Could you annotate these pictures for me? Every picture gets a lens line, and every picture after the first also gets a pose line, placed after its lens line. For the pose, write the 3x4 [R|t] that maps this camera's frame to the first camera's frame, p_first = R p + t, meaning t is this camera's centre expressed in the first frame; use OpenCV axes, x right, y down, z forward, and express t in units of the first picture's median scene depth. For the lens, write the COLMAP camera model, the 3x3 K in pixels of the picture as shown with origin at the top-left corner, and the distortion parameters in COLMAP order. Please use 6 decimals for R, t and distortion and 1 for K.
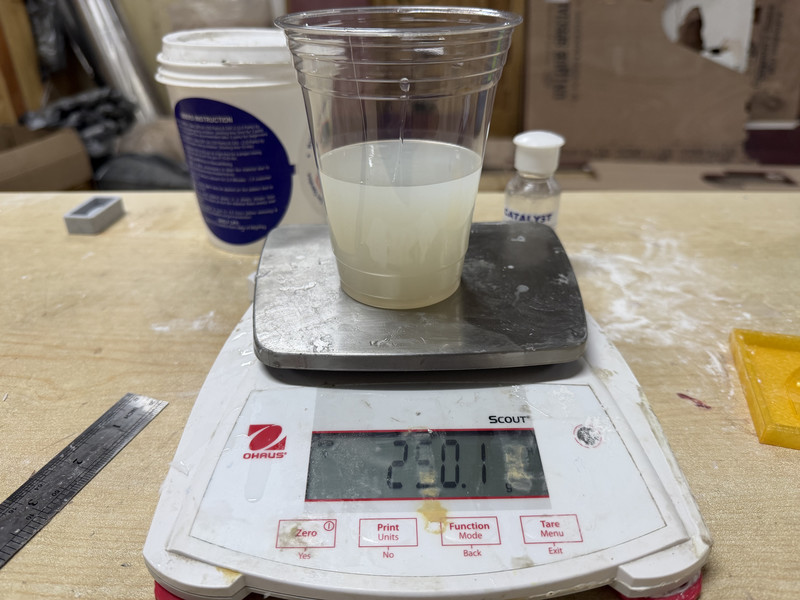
lens RADIAL K [[566.3, 0, 394.2], [0, 566.3, 298.4], [0, 0, 1]] dist [-0.034100, -0.000231]
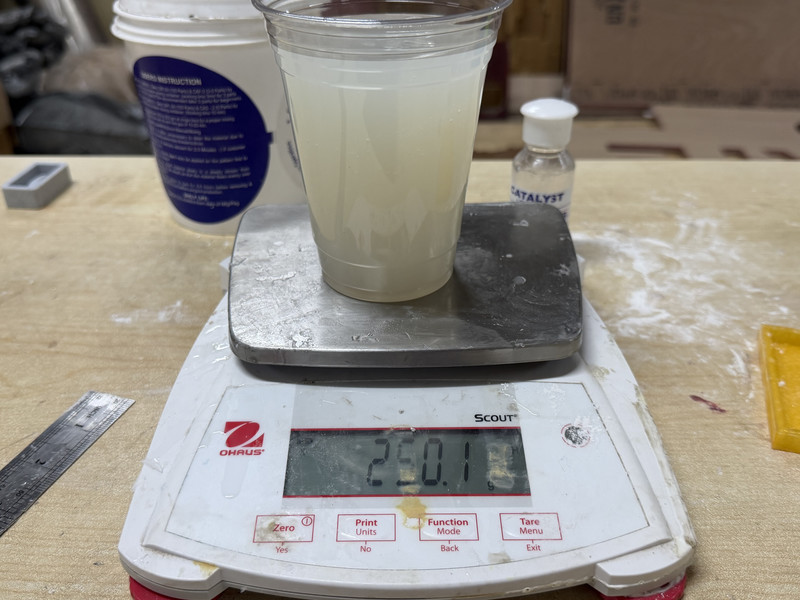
lens RADIAL K [[734.0, 0, 406.2], [0, 734.0, 302.1], [0, 0, 1]] dist [-0.012264, 0.000000]
pose [[0.999942, 0.007362, 0.007888, 0.034229], [-0.007607, 0.999474, 0.031537, -0.018756], [-0.007652, -0.031595, 0.999471, -0.207759]]
